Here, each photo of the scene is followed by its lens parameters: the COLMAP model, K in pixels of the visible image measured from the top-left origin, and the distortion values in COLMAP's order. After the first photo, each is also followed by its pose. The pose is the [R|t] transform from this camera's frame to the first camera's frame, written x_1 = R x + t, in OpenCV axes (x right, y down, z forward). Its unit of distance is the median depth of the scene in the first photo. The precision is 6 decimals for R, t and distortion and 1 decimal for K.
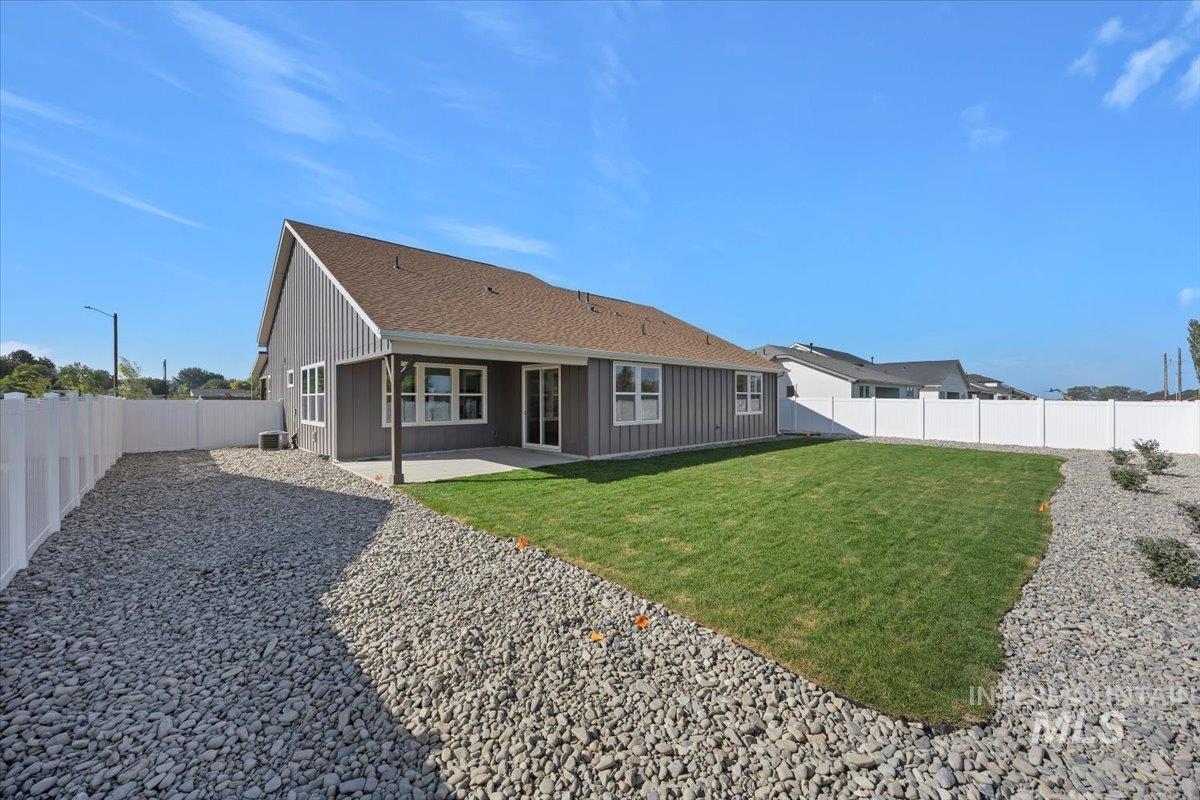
lens RADIAL K [[459.0, 0, 600.7], [0, 459.0, 402.0], [0, 0, 1]] dist [0.000214, 0.000003]
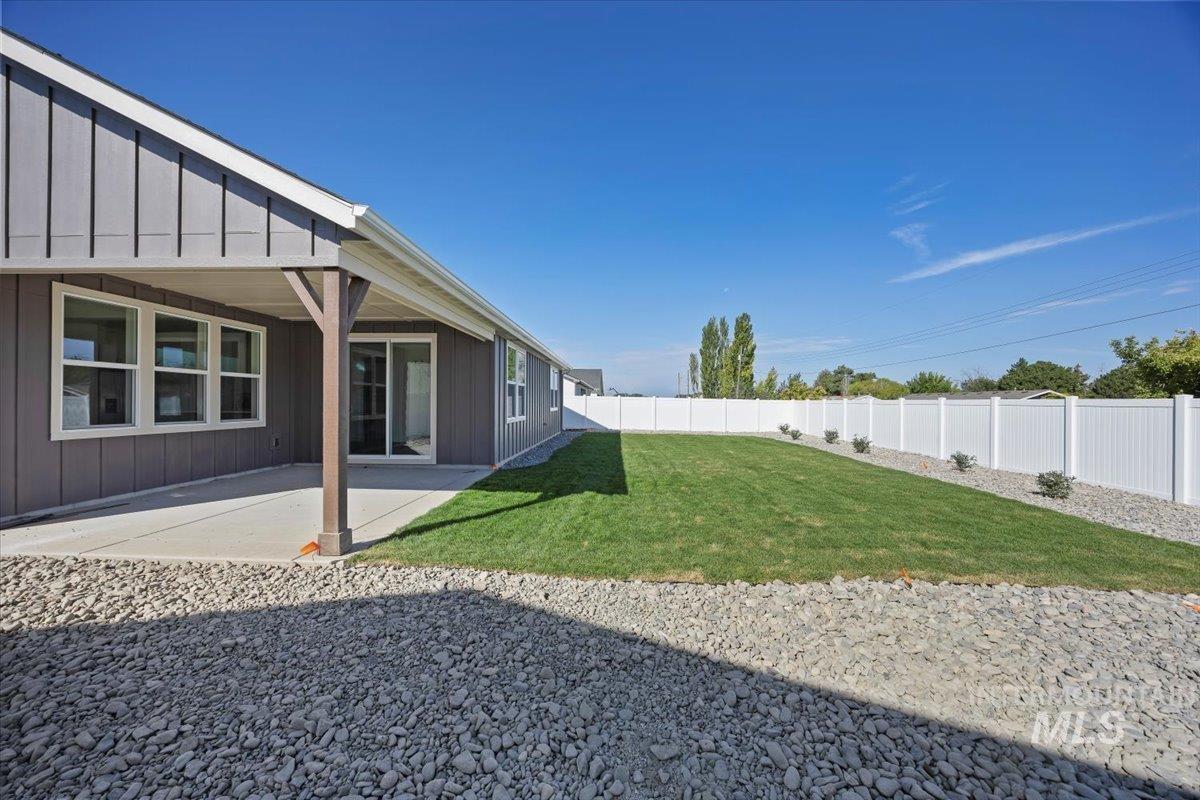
lens RADIAL K [[459.0, 0, 599.3], [0, 459.0, 402.1], [0, 0, 1]] dist [0.000214, 0.000003]
pose [[0.733796, 0.008336, 0.679319, -0.345287], [-0.008272, 0.999960, -0.003336, 0.014826], [-0.679320, -0.003172, 0.733835, 0.303689]]
